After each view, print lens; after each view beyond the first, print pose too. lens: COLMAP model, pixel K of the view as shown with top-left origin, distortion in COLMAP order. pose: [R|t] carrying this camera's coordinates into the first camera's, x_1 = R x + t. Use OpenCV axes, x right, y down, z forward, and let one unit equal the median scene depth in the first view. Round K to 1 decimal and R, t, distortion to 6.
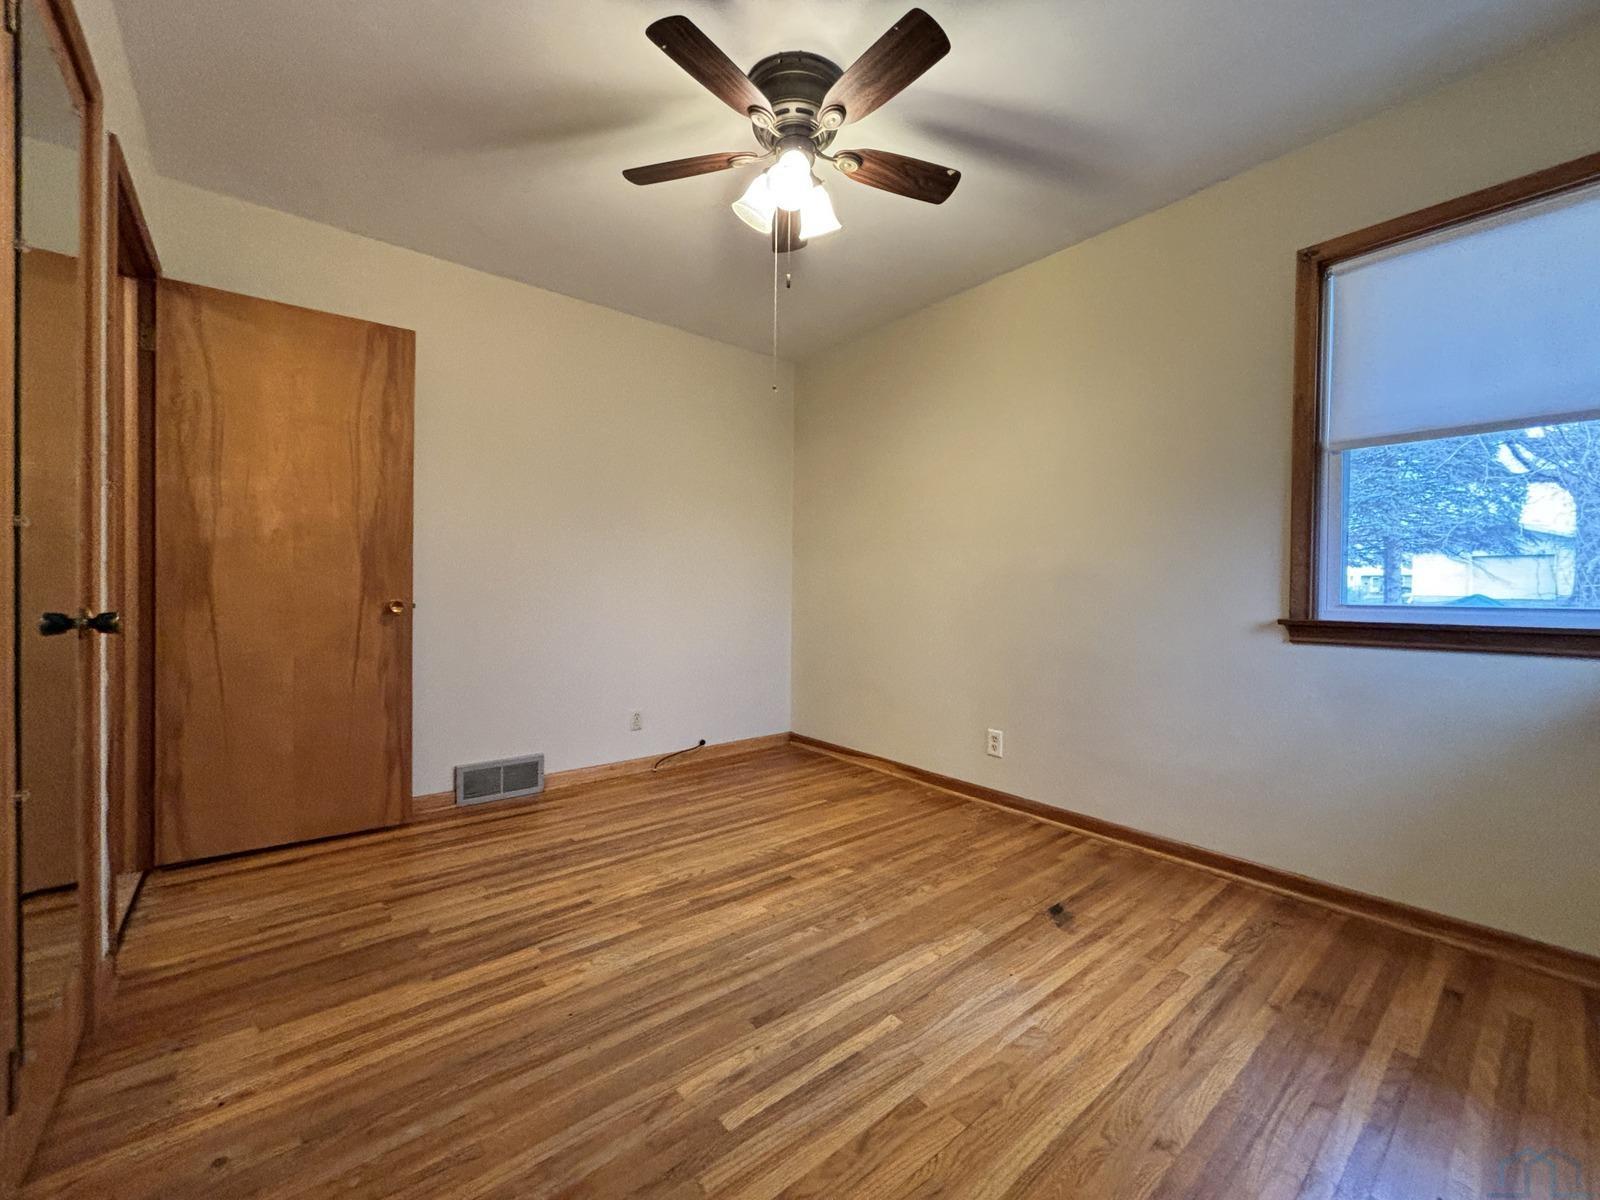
lens RADIAL K [[660.2, 0, 809.6], [0, 660.2, 601.0], [0, 0, 1]] dist [0.009639, -0.000037]
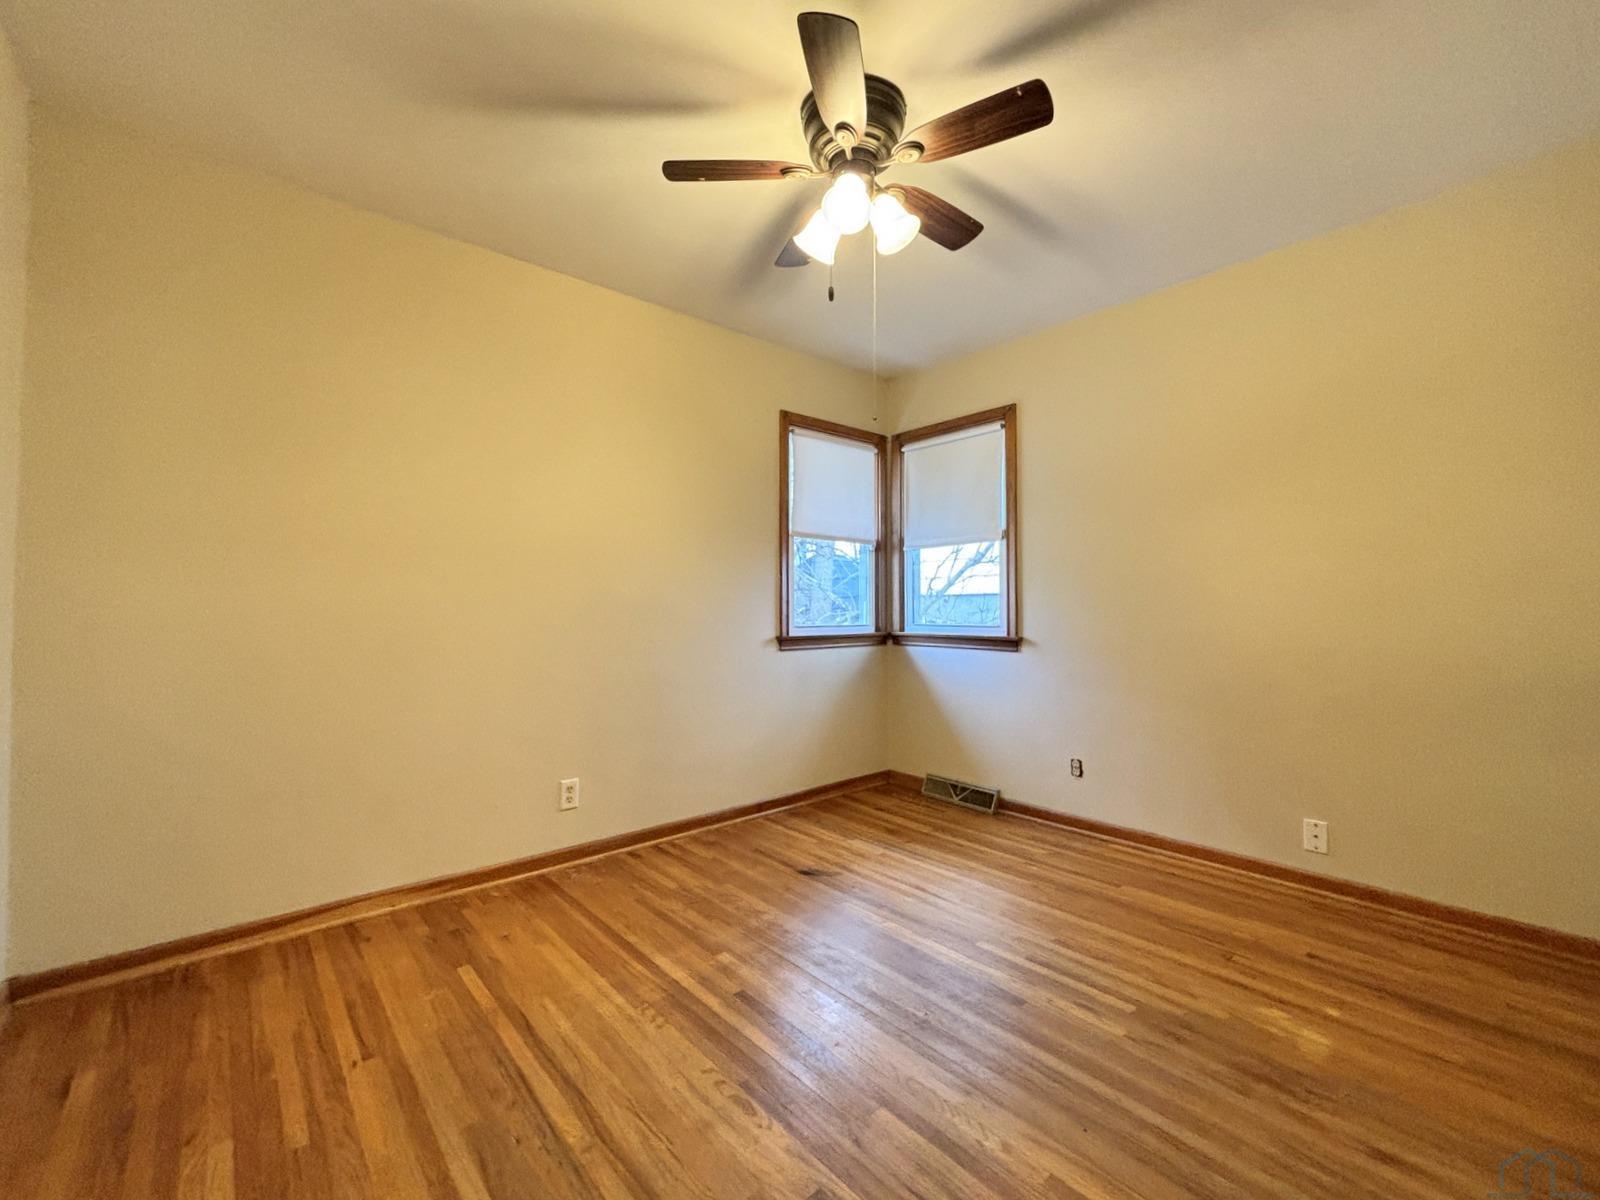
lens RADIAL K [[660.2, 0, 810.6], [0, 660.2, 592.9], [0, 0, 1]] dist [0.009639, -0.000037]
pose [[-0.023210, 0.016981, 0.999586, -0.773747], [0.016468, 0.999727, -0.016601, -0.044487], [-0.999595, 0.016076, -0.023484, 0.856950]]
